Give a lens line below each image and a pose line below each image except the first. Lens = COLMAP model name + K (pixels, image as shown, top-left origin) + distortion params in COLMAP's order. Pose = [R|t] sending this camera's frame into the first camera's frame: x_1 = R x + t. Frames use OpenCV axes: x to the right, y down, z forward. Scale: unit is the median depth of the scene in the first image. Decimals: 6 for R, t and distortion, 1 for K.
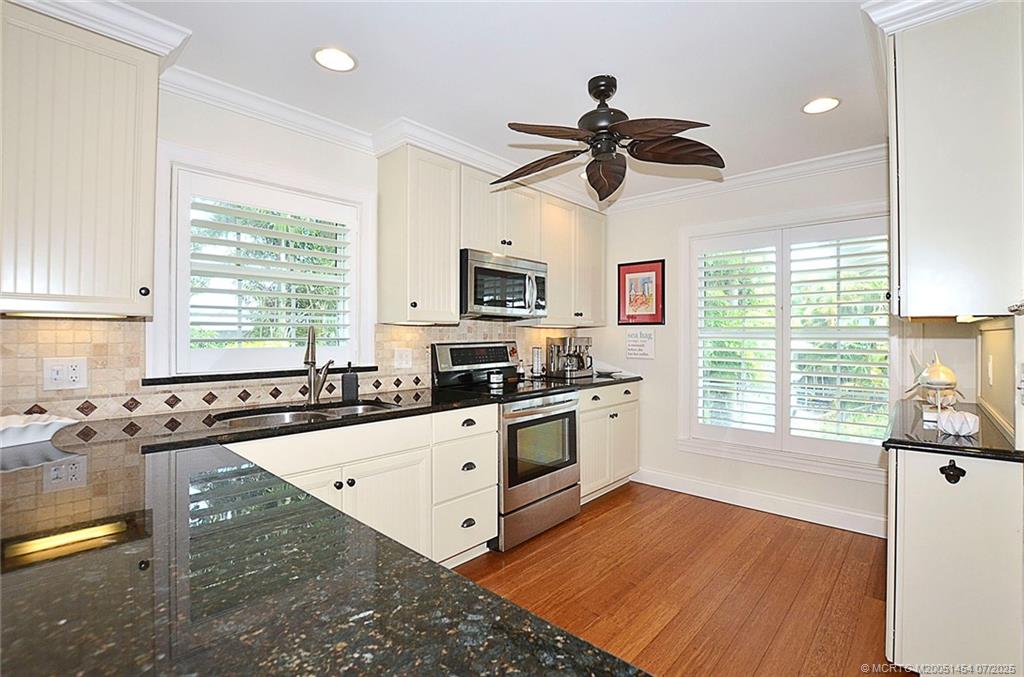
lens RADIAL K [[458.4, 0, 515.8], [0, 458.4, 326.3], [0, 0, 1]] dist [-0.030432, 0.000641]
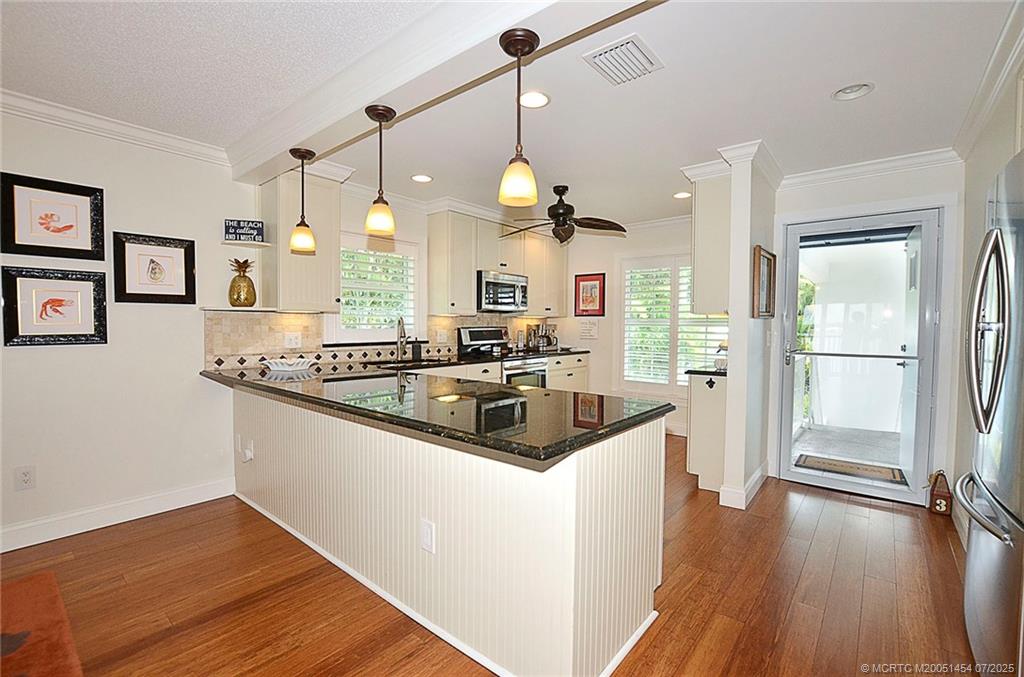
lens RADIAL K [[450.4, 0, 512.0], [0, 450.4, 338.5], [0, 0, 1]] dist [-0.000010, 0.000129]
pose [[0.998725, 0.001858, 0.050440, -0.068941], [-0.004475, 0.998647, 0.051818, -0.007064], [-0.050276, -0.051977, 0.997382, -0.582624]]
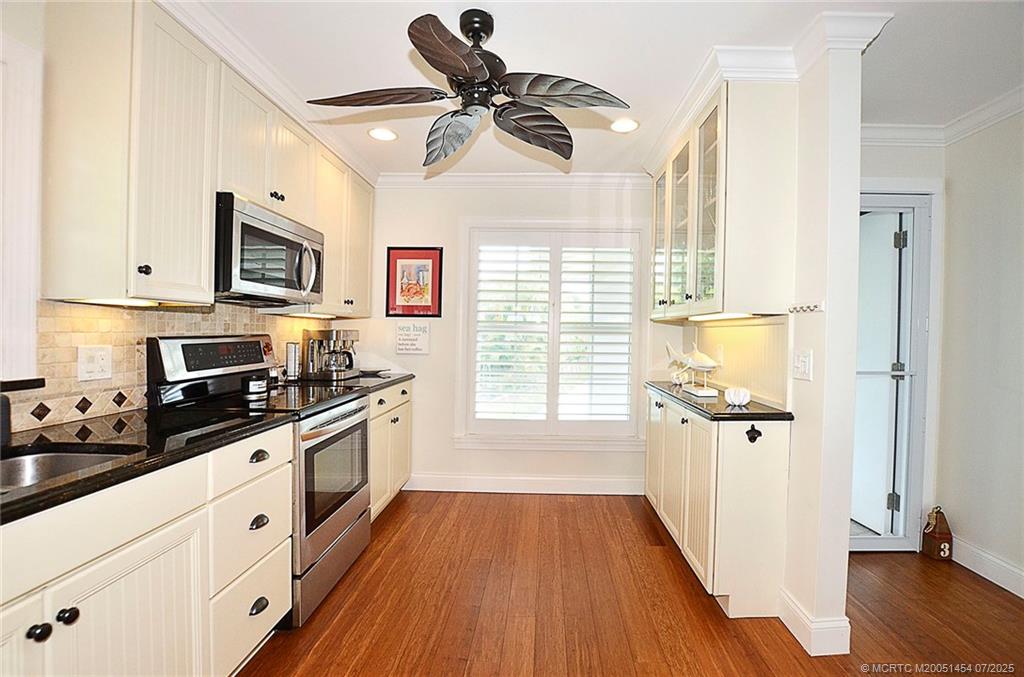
lens RADIAL K [[461.7, 0, 529.6], [0, 461.7, 334.5], [0, 0, 1]] dist [-0.031423, 0.003426]
pose [[0.760835, 0.002666, 0.648939, -0.180549], [-0.019775, 0.999622, 0.019078, 0.011981], [-0.648644, -0.027348, 0.760601, 0.195853]]
